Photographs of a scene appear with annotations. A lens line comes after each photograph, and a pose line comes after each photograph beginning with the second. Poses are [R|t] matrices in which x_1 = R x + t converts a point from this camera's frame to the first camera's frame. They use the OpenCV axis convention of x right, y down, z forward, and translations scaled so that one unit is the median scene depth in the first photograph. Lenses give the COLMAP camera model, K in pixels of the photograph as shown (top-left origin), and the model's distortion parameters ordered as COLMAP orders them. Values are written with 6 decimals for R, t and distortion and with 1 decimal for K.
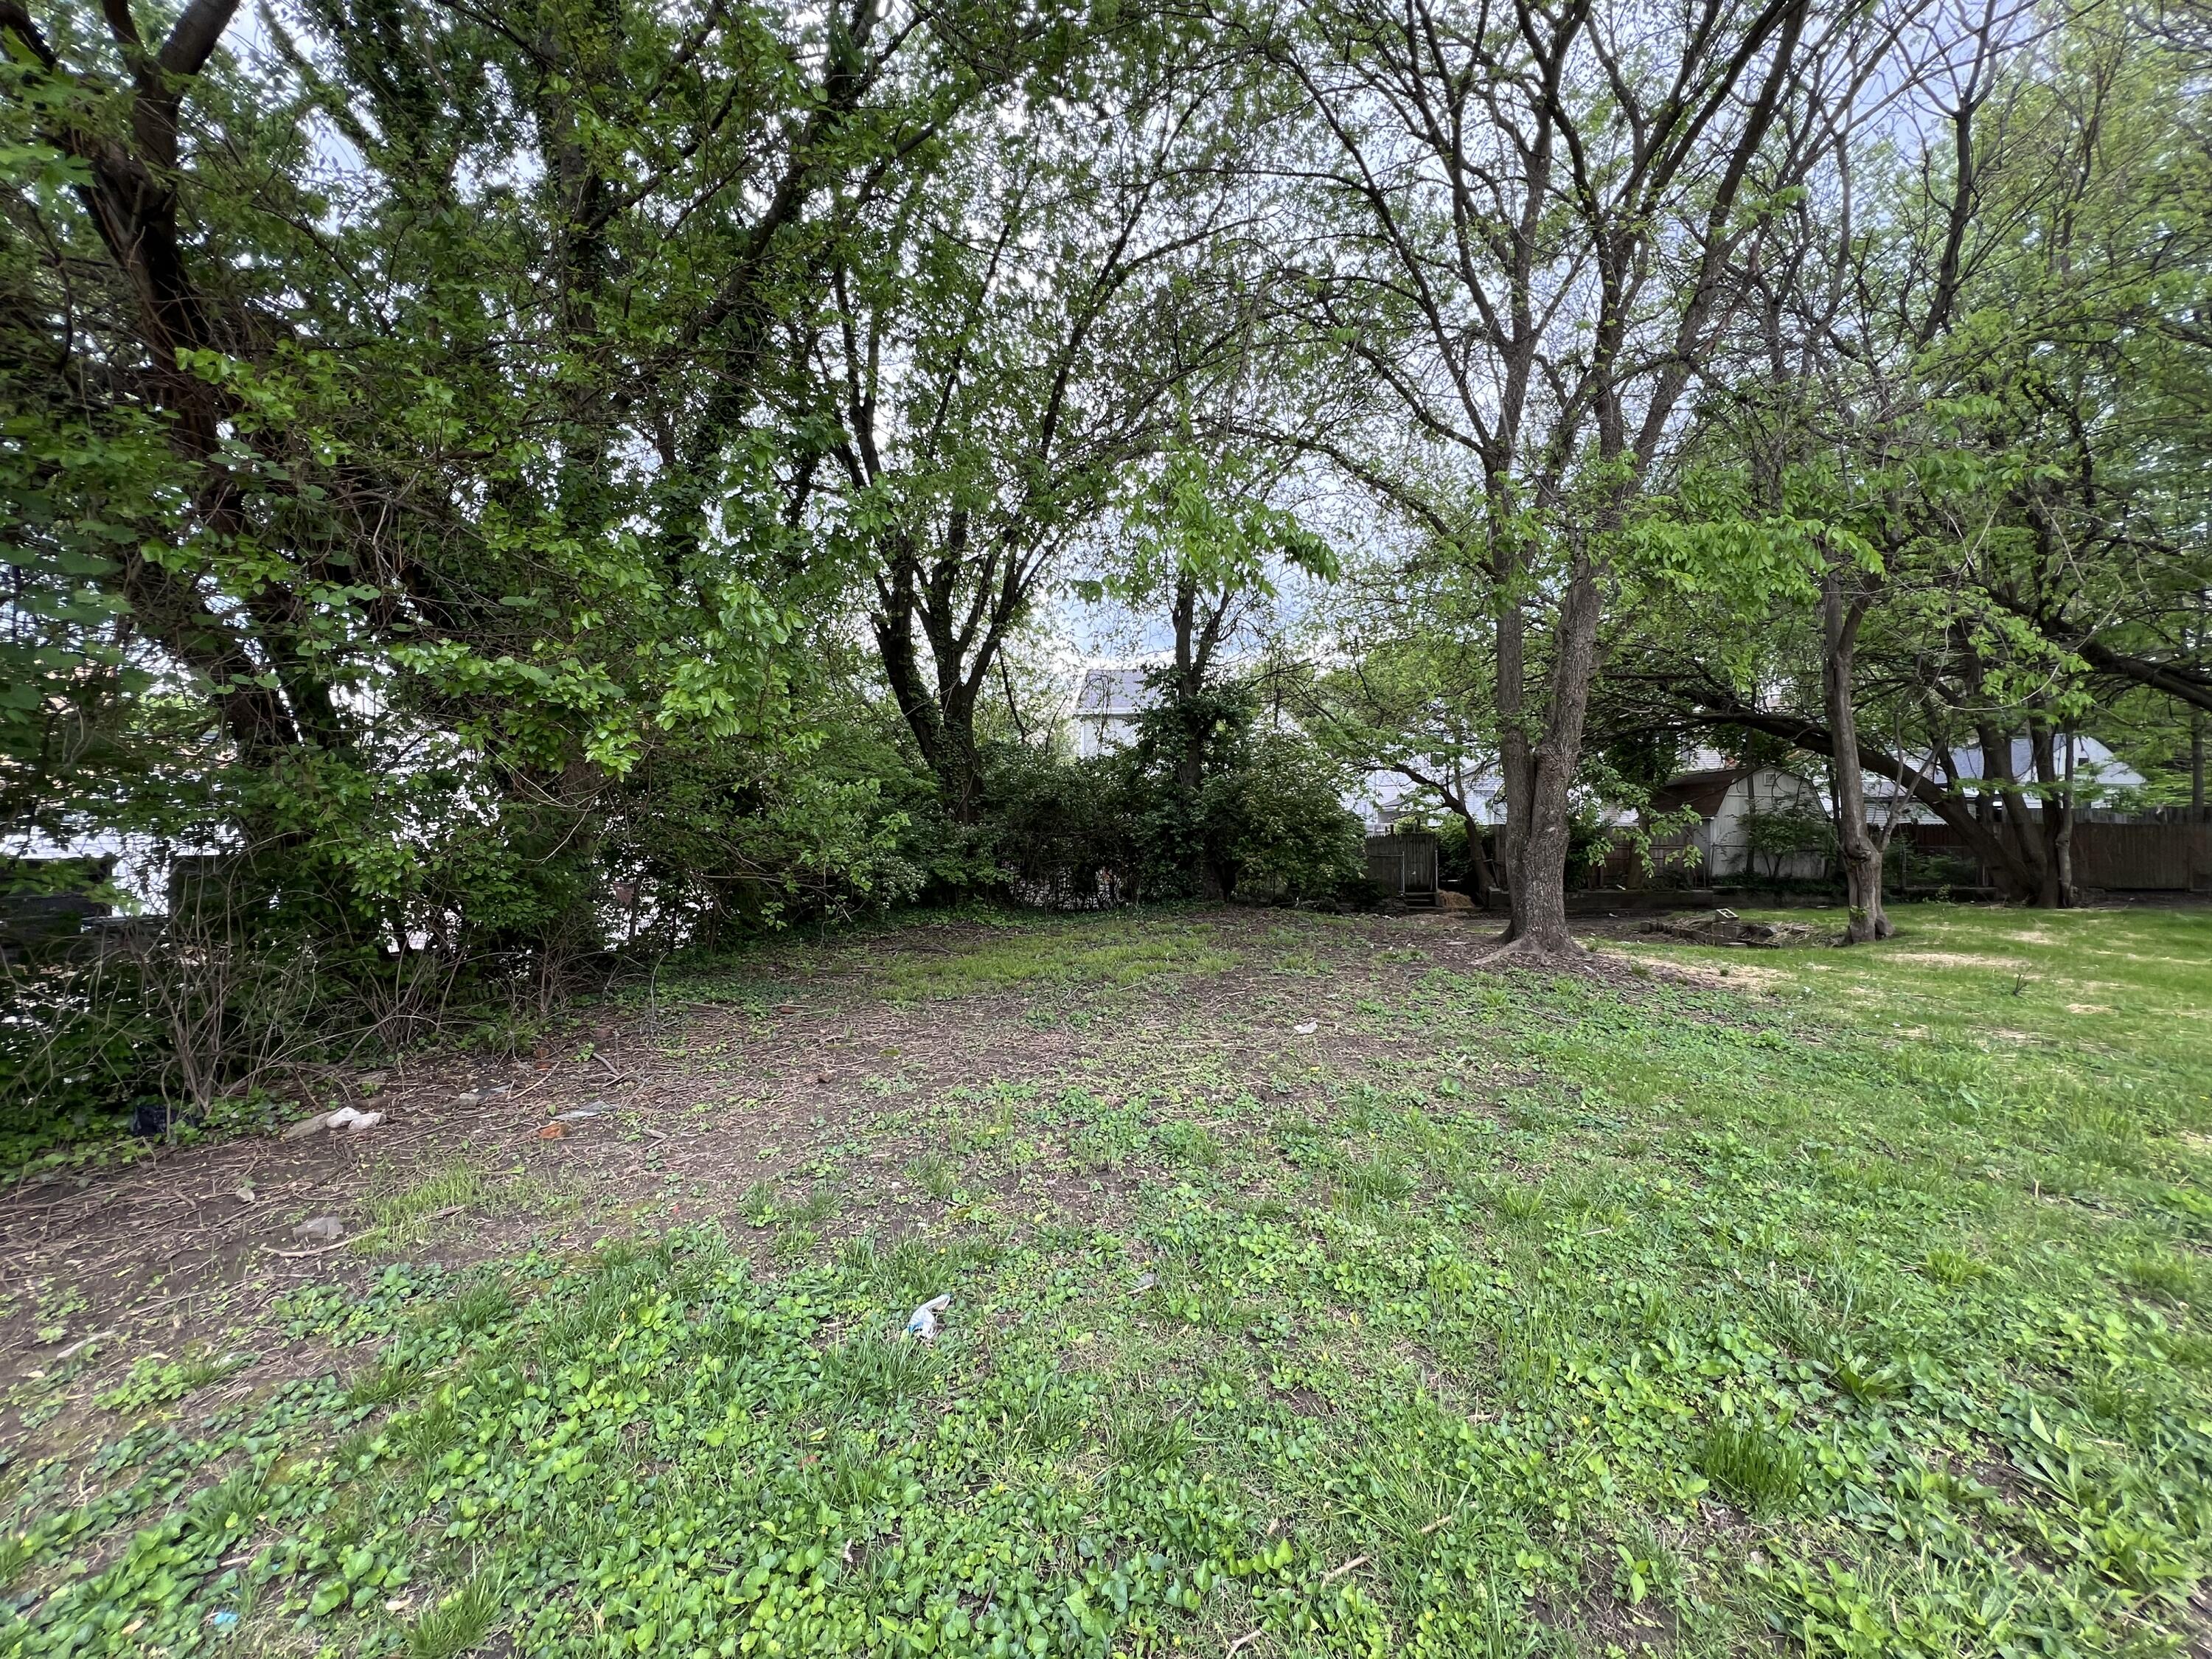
lens RADIAL K [[886.1, 0, 1099.8], [0, 886.1, 829.5], [0, 0, 1]] dist [0.000281, 0.000583]
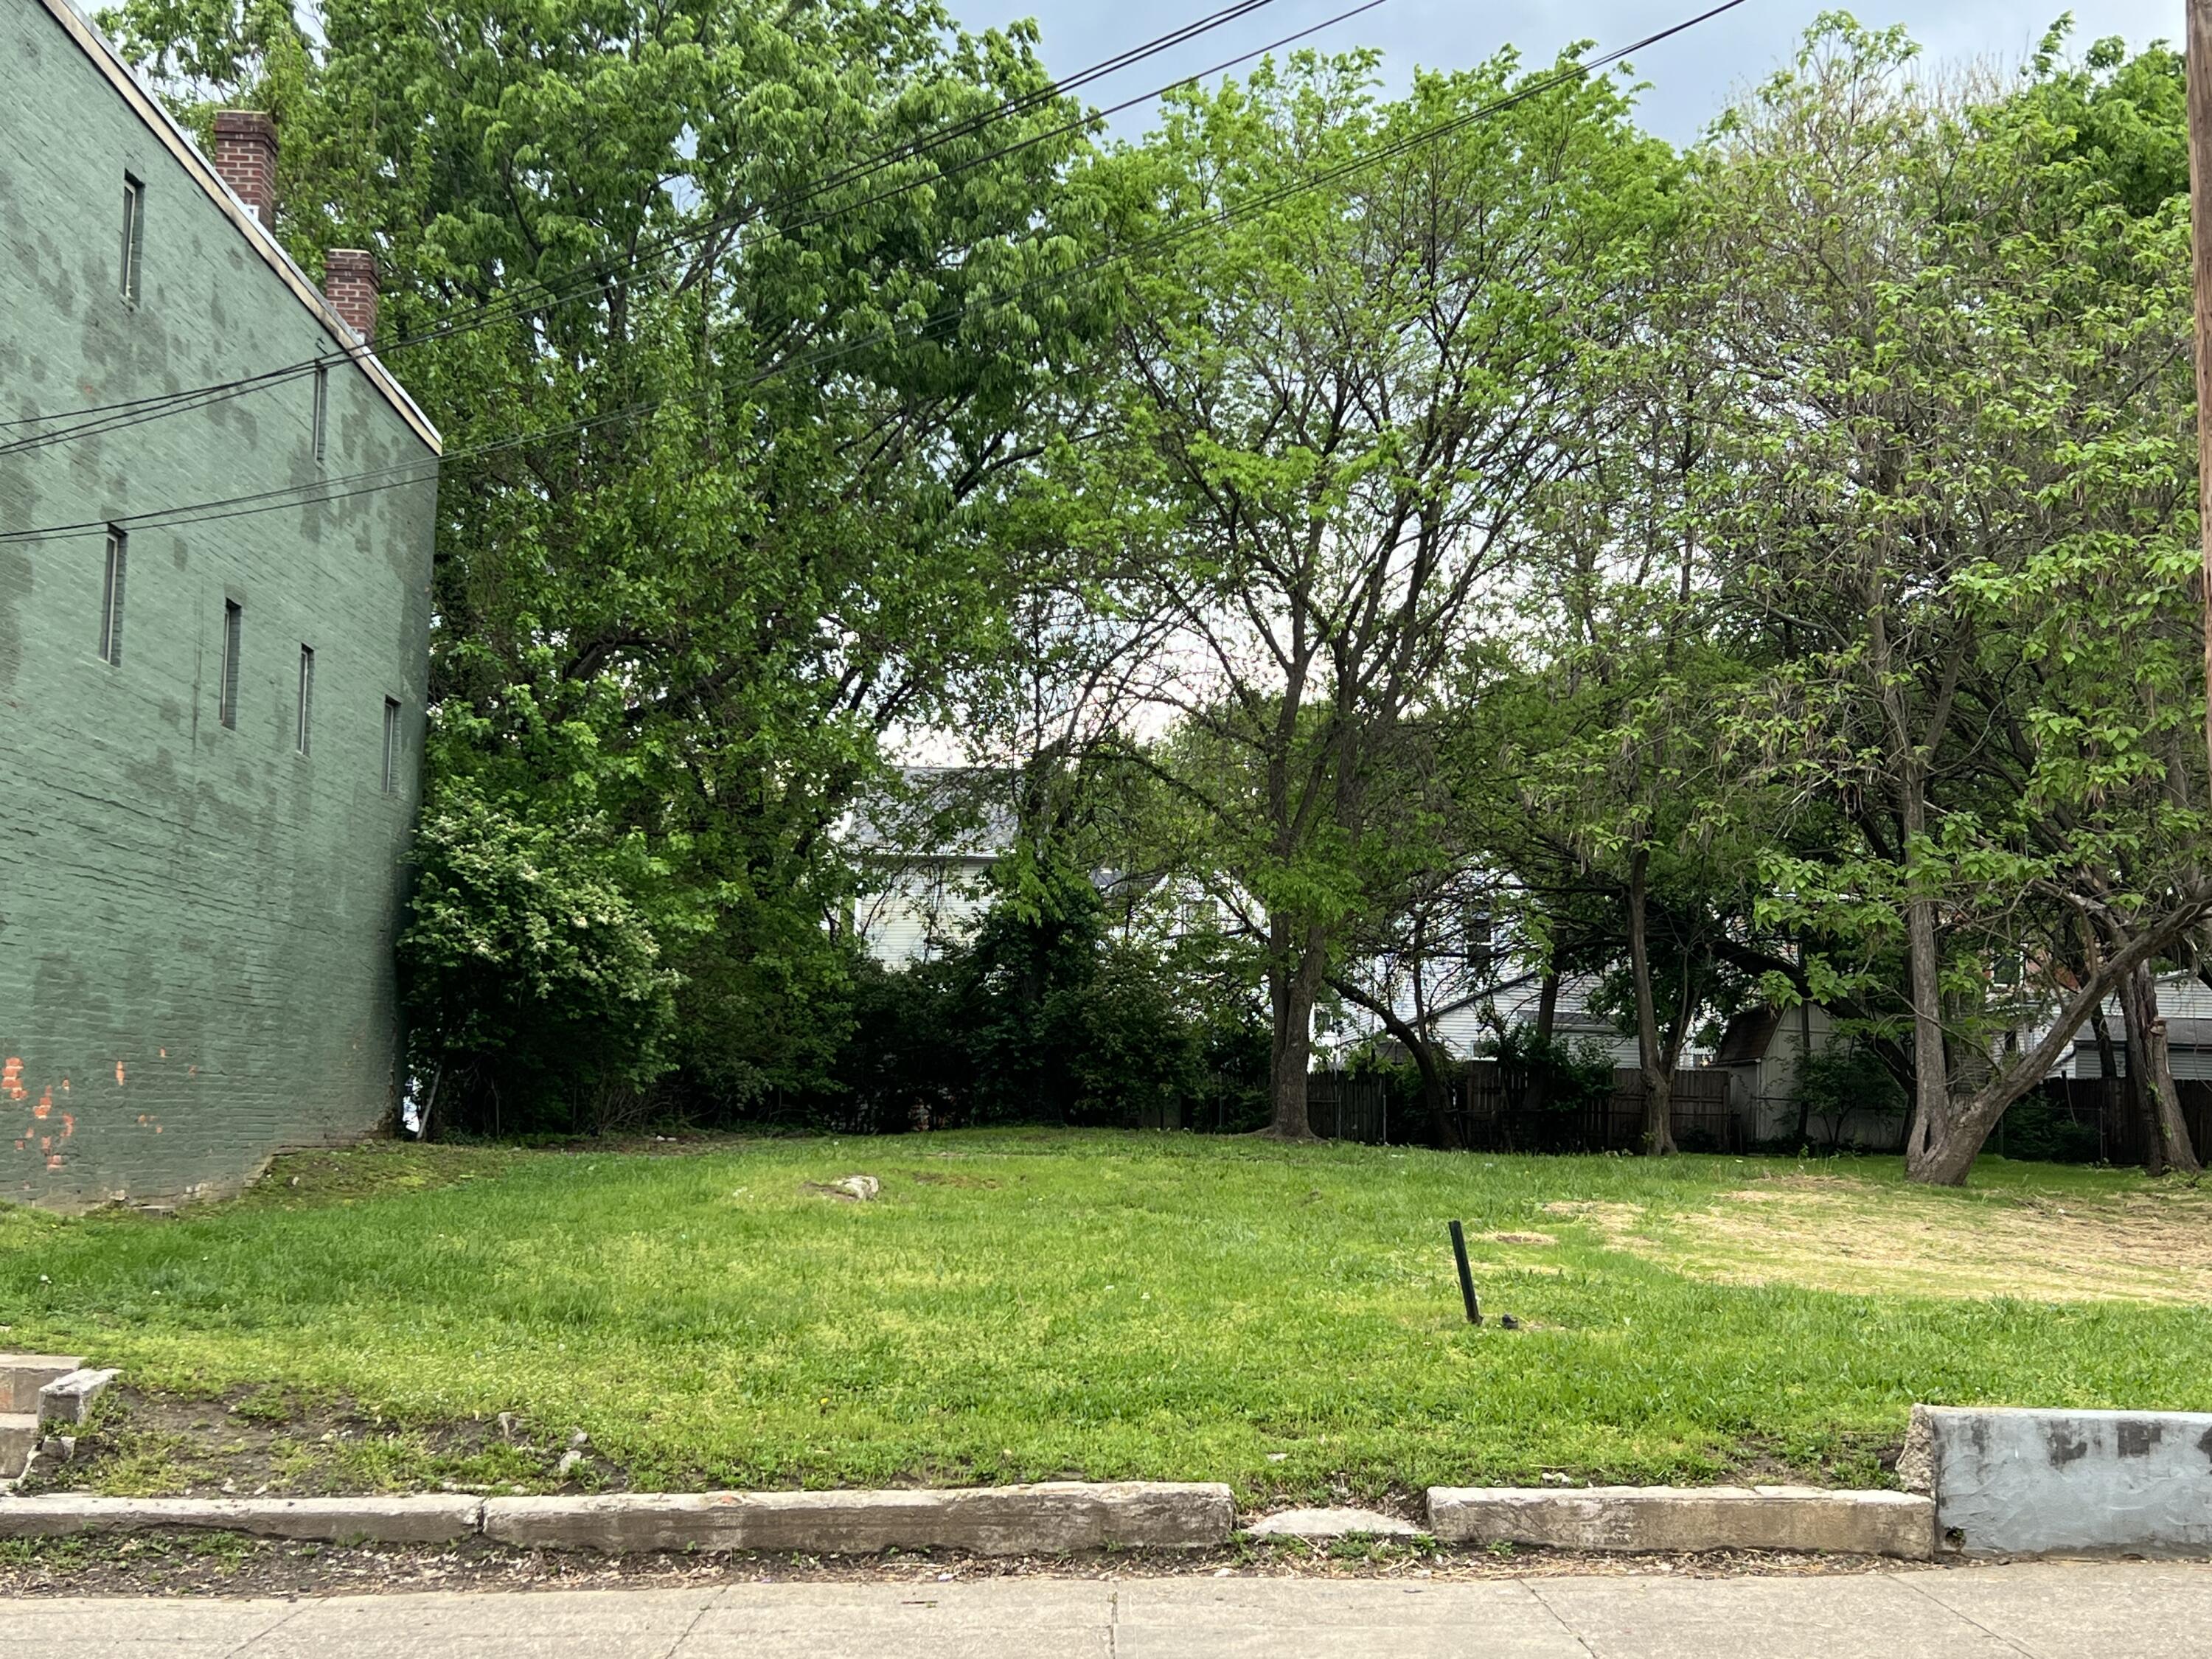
lens RADIAL K [[2793.6, 0, 1104.1], [0, 2793.6, 805.0], [0, 0, 1]] dist [0.036666, 0.000000]
pose [[0.993163, 0.037467, 0.110562, -0.319639], [-0.025568, 0.993915, -0.107145, 0.124057], [-0.113903, 0.103586, 0.988077, -3.986135]]
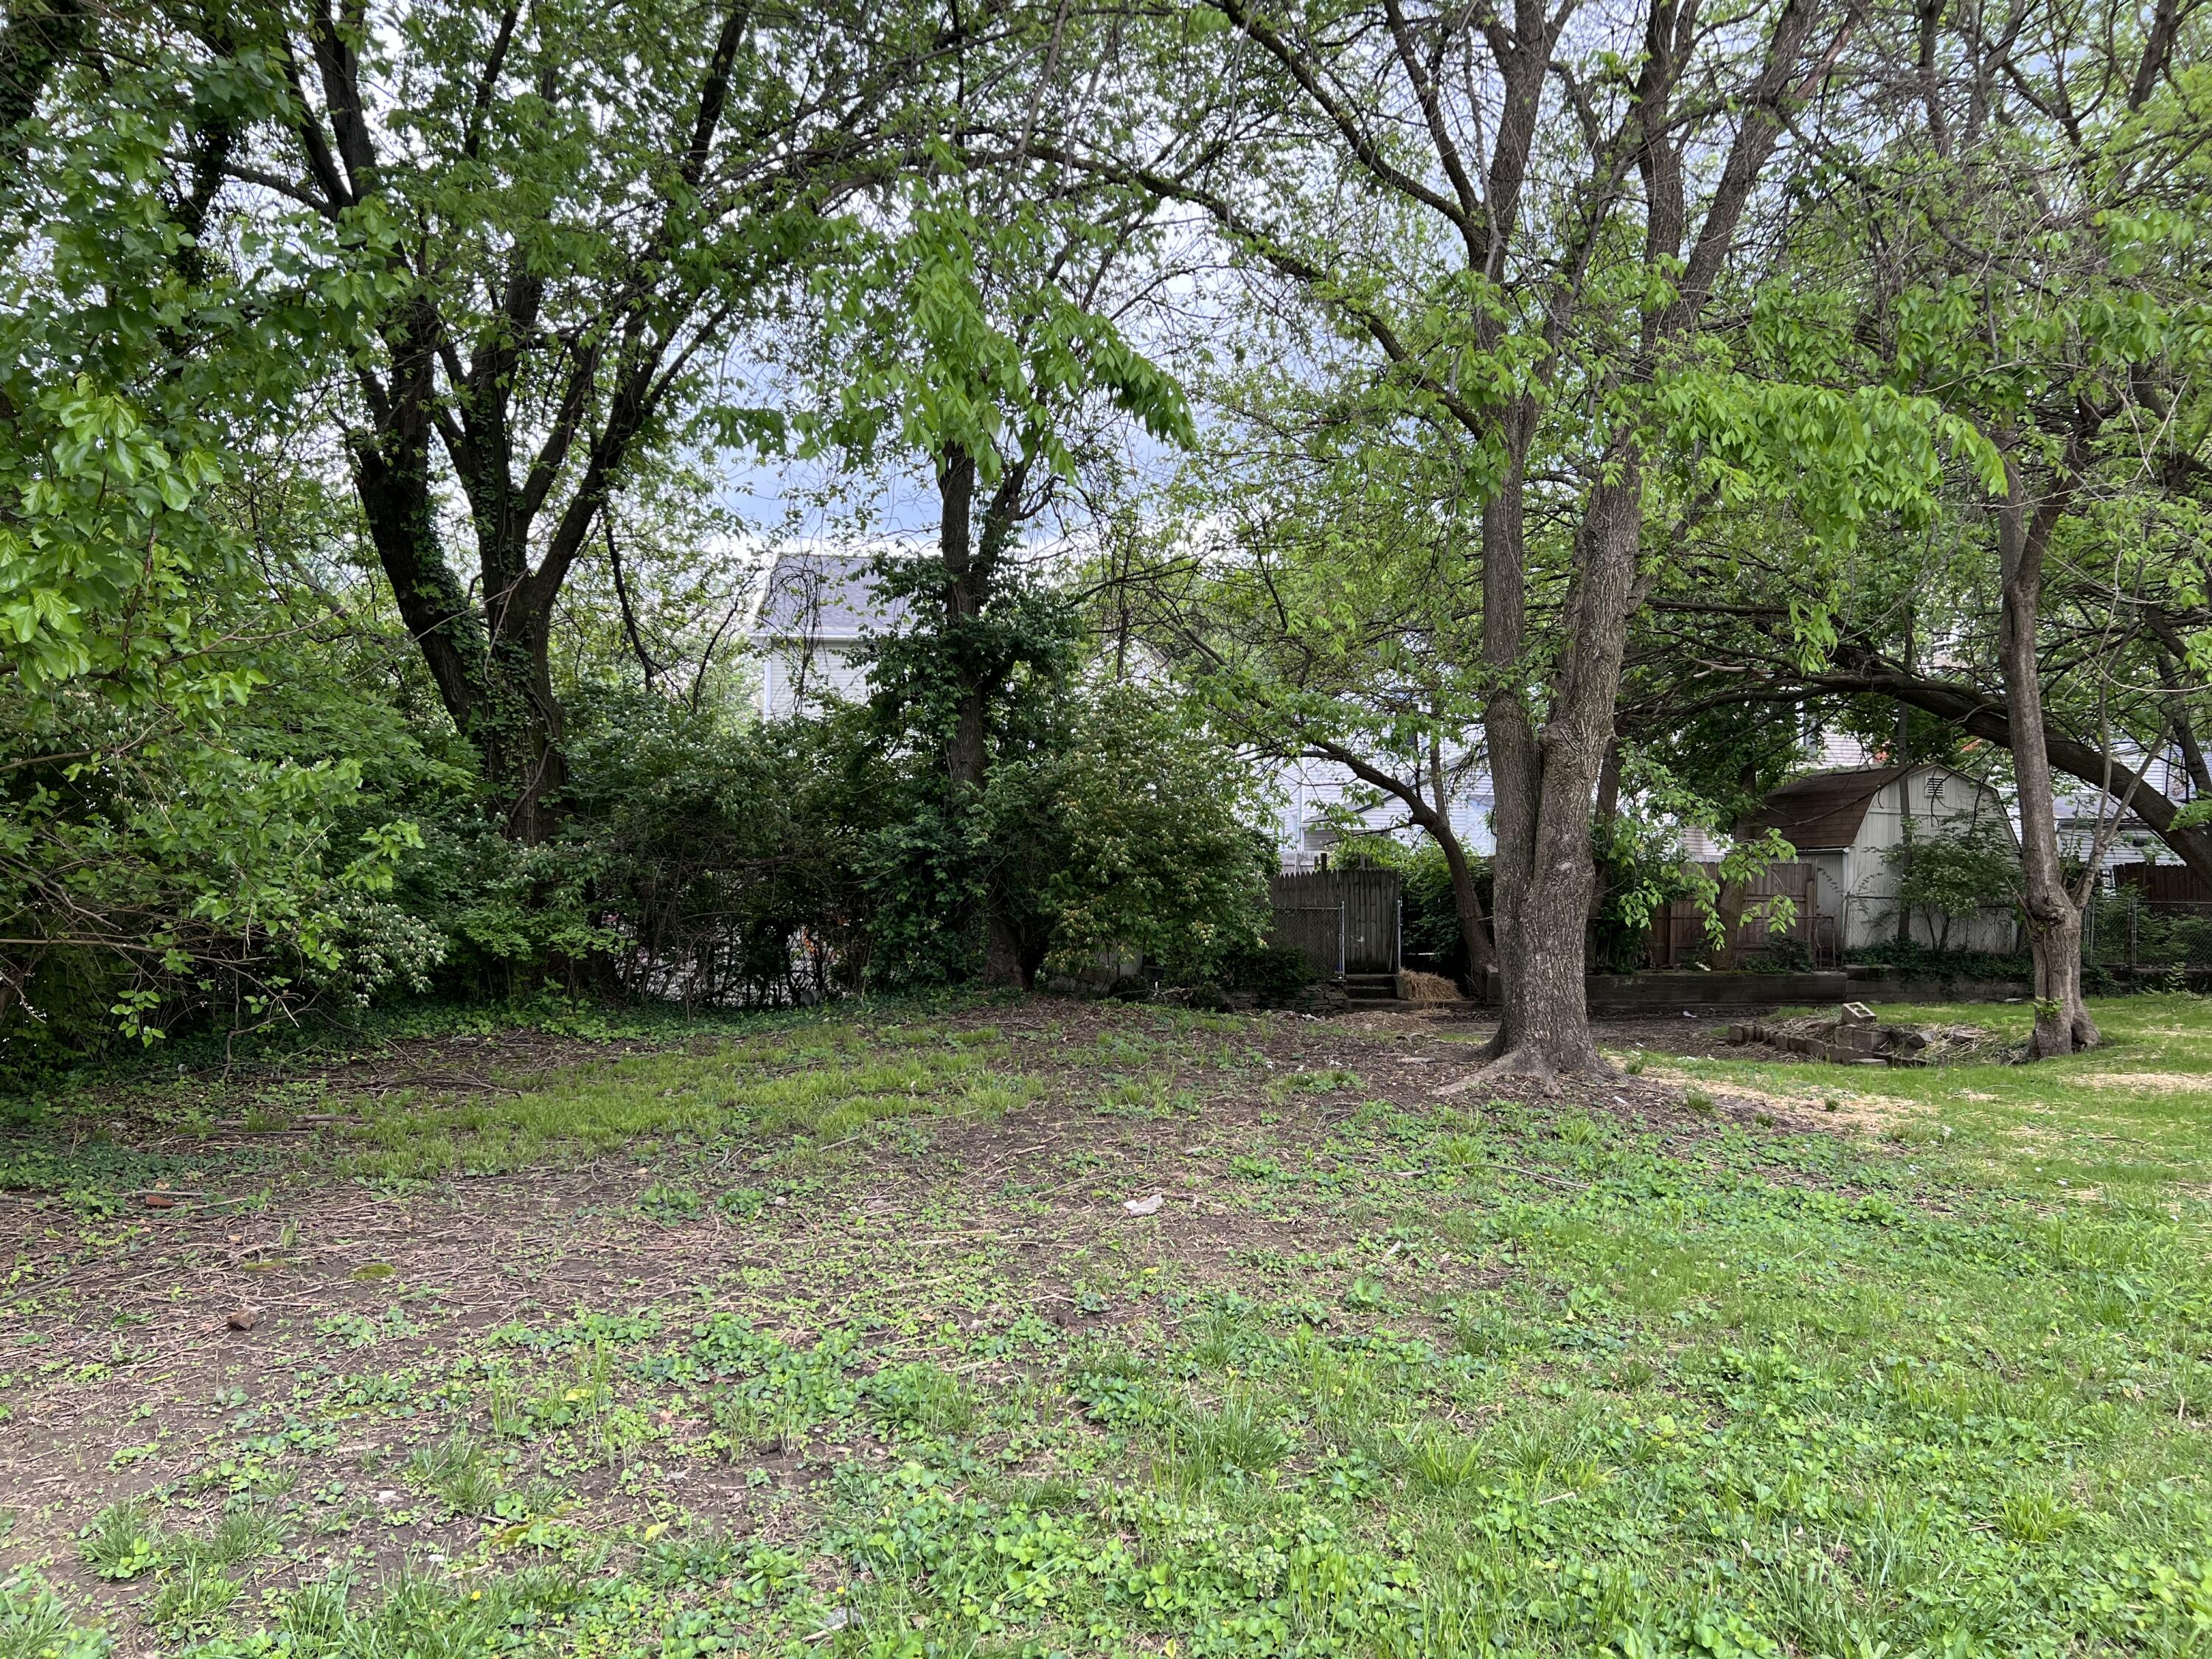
lens RADIAL K [[1649.2, 0, 1117.8], [0, 1649.2, 825.6], [0, 0, 1]] dist [0.044261, -0.036148]
pose [[0.981781, 0.016618, 0.189288, 0.005017], [-0.012960, 0.999705, -0.020546, -0.001076], [-0.189574, 0.017719, 0.981707, -0.041600]]
